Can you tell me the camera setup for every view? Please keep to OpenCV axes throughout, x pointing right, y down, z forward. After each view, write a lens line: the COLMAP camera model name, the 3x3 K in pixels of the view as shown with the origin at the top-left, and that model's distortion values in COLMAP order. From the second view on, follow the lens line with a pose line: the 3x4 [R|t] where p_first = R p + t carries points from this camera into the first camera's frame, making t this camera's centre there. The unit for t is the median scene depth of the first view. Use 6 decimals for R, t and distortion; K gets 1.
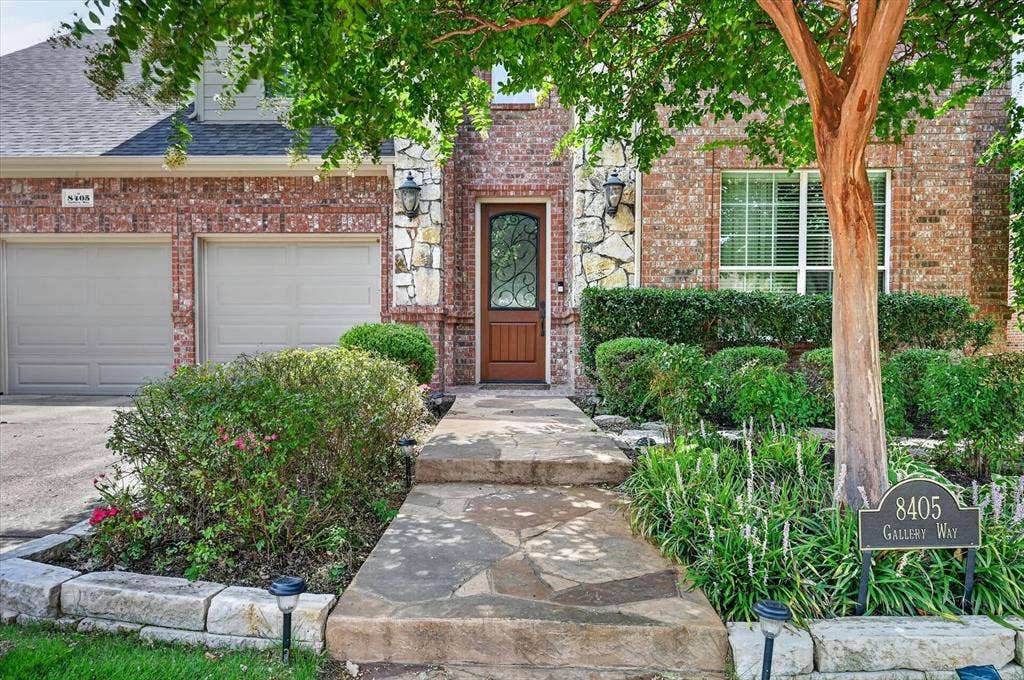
lens RADIAL K [[2895.9, 0, 512.5], [0, 2895.9, 341.4], [0, 0, 1]] dist [-0.081599, 0.000000]
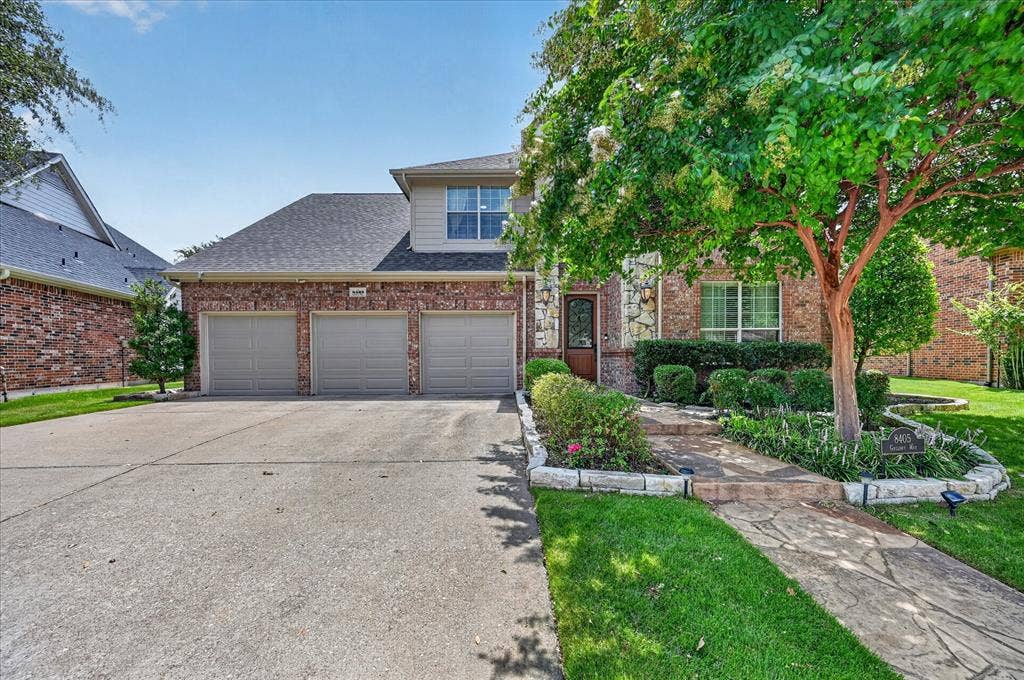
lens RADIAL K [[2895.9, 0, 548.6], [0, 2895.9, 319.7], [0, 0, 1]] dist [-0.081599, 0.000000]
pose [[0.975690, -0.007706, 0.219018, -0.469597], [0.006791, 0.999965, 0.004927, -0.041901], [-0.219048, -0.003320, 0.975708, -0.949025]]
